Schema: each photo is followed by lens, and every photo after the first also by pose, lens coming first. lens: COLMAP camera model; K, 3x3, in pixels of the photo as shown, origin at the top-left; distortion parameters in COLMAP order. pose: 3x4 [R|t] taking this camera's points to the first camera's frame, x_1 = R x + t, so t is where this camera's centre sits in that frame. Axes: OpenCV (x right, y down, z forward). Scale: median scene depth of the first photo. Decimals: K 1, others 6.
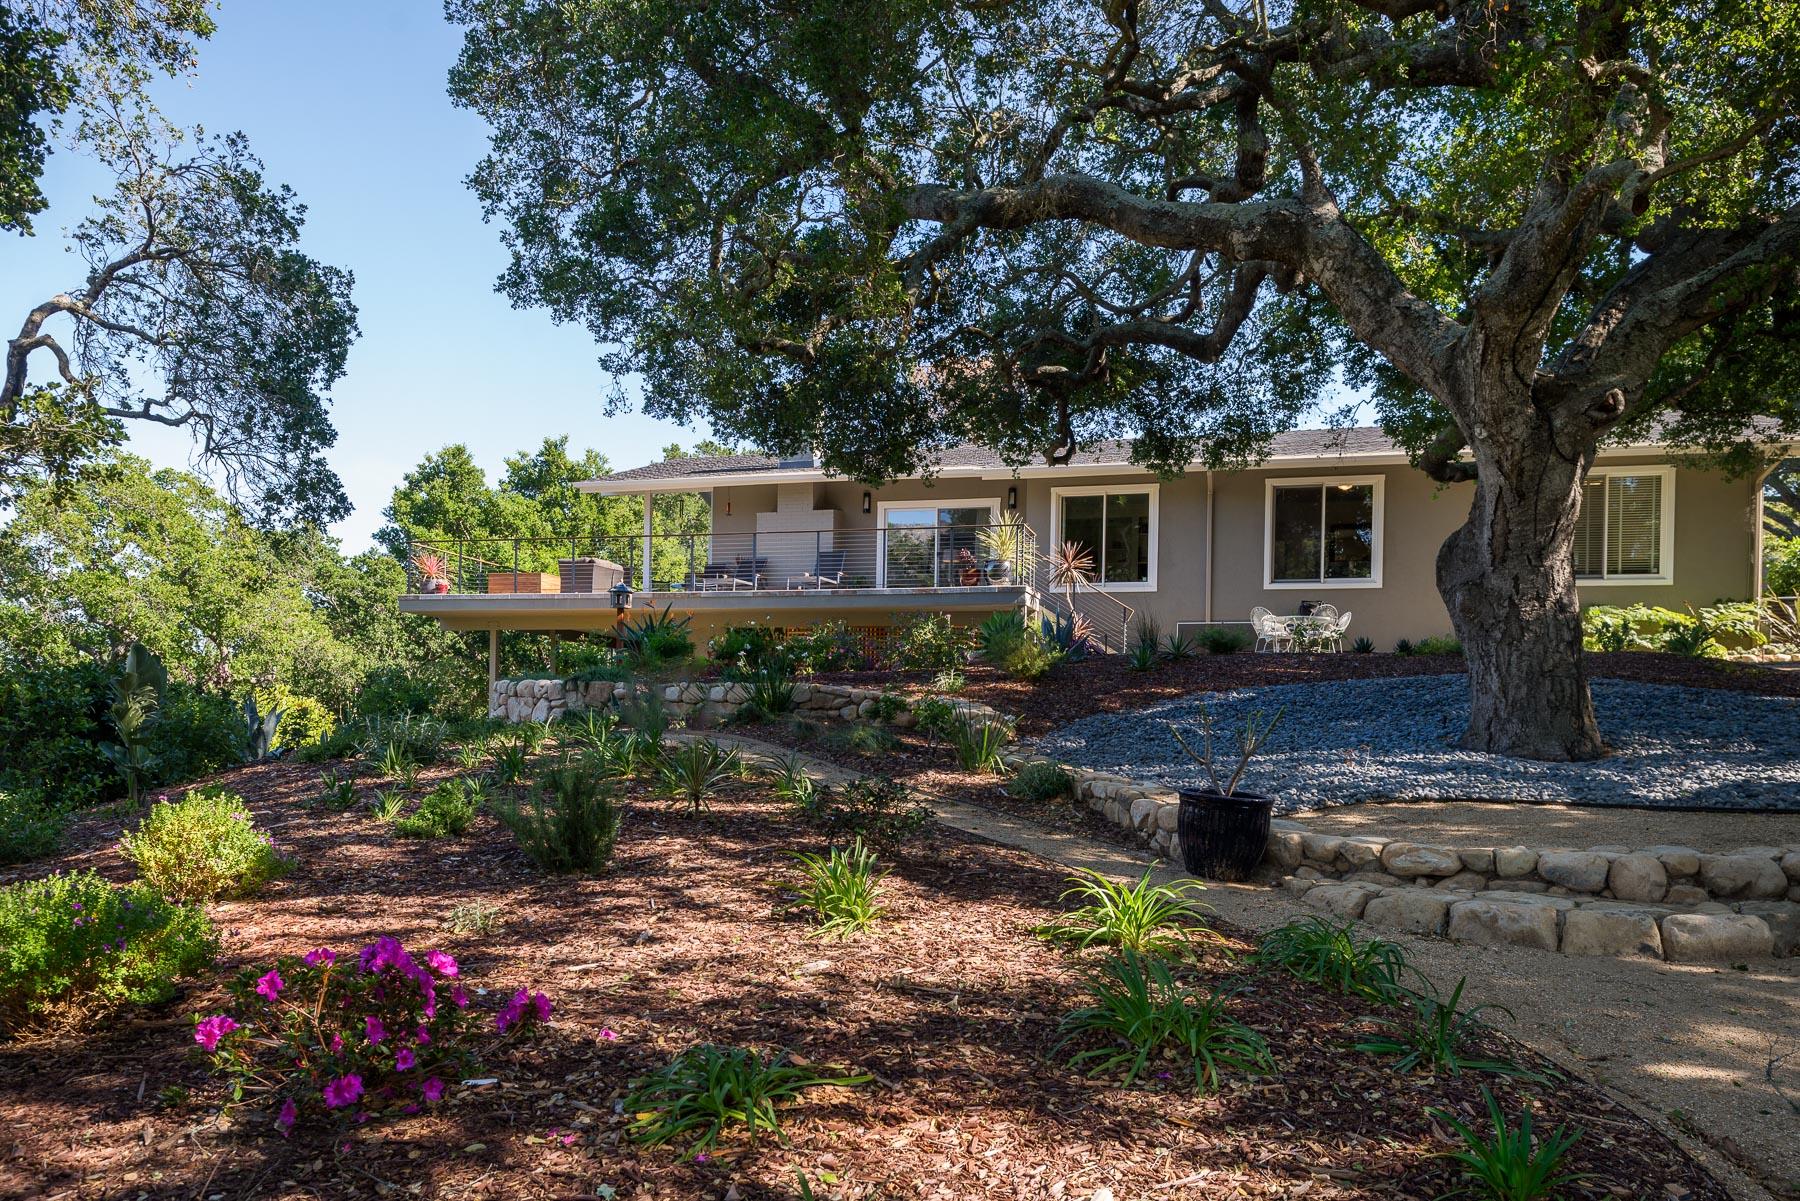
lens RADIAL K [[1229.0, 0, 895.8], [0, 1229.0, 603.7], [0, 0, 1]] dist [0.007493, -0.014095]
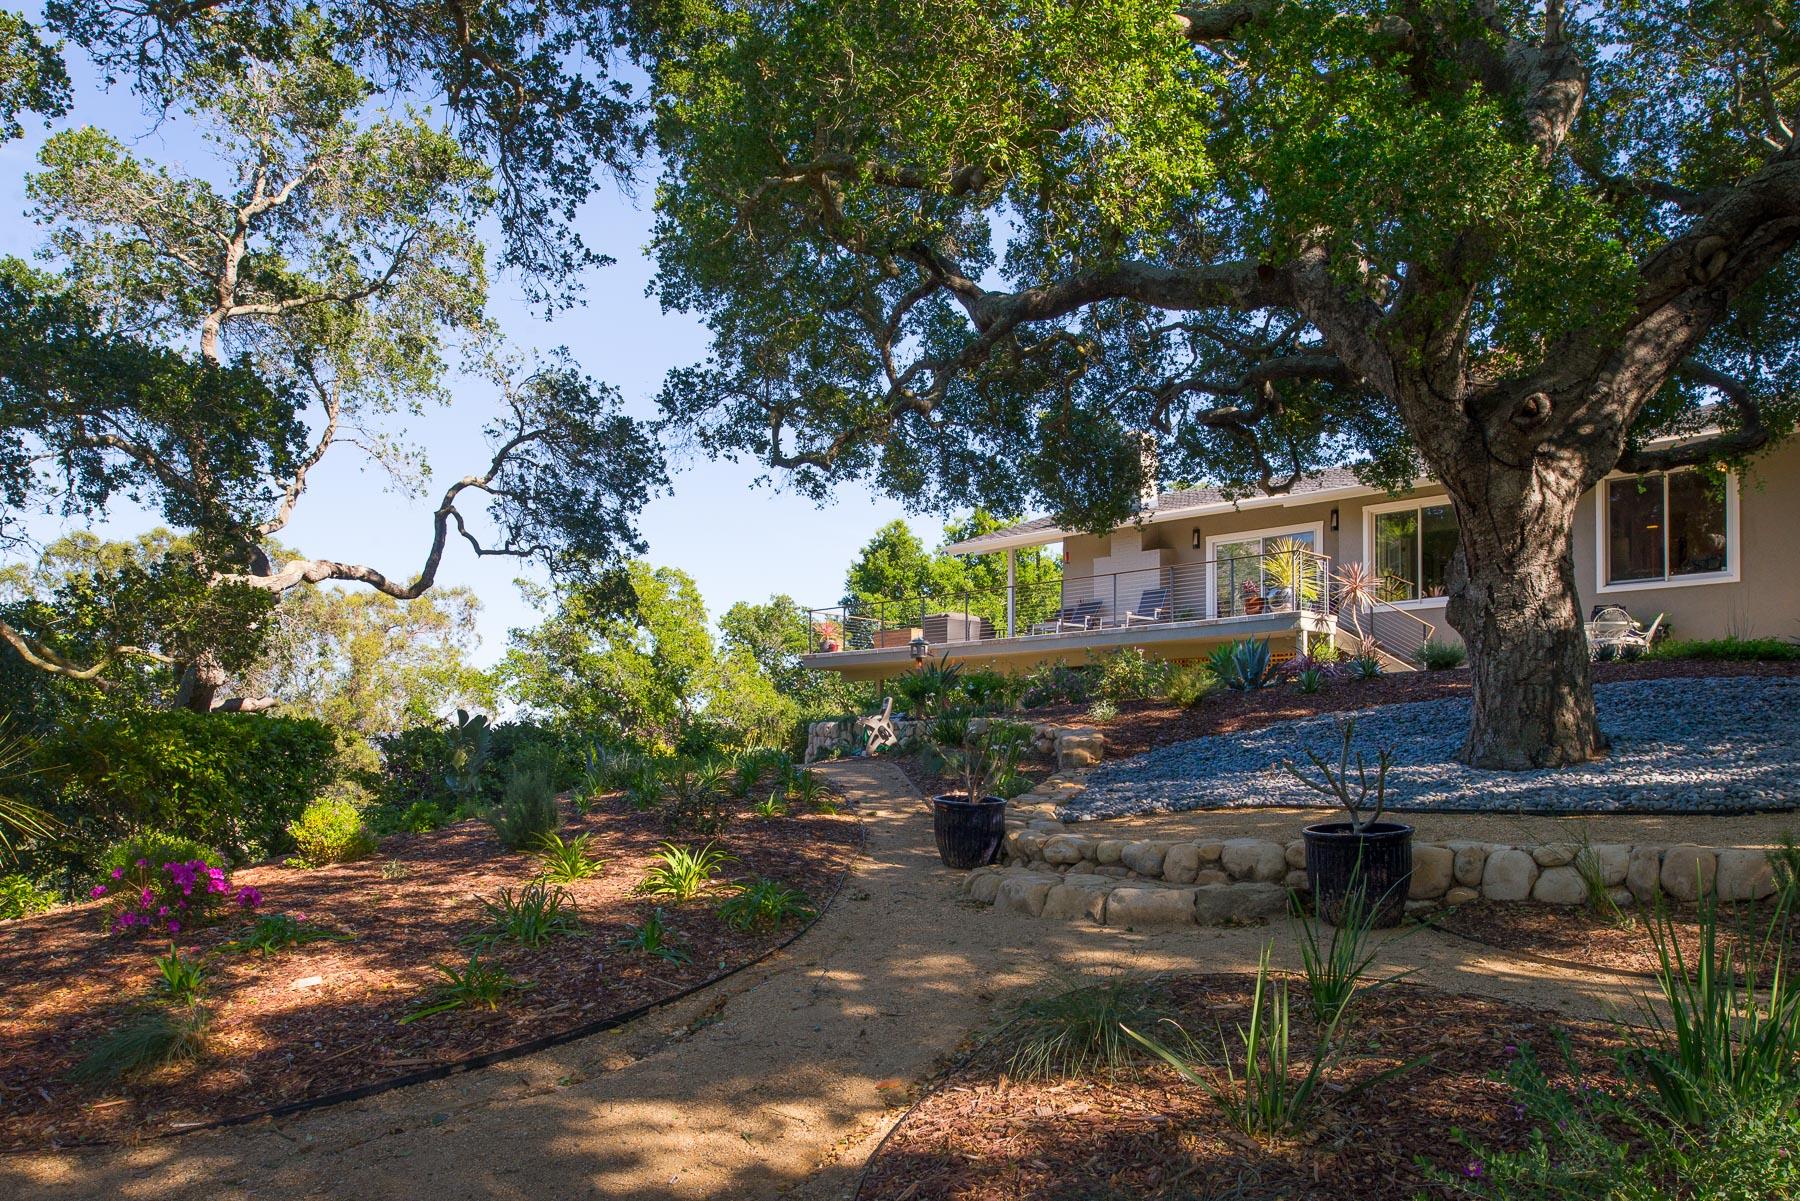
lens RADIAL K [[1229.0, 0, 913.1], [0, 1229.0, 601.1], [0, 0, 1]] dist [0.007493, -0.014095]
pose [[0.891441, -0.080321, -0.445961, 0.301221], [0.067399, 0.996720, -0.044791, 0.001825], [0.448096, 0.009872, 0.893931, -0.058994]]
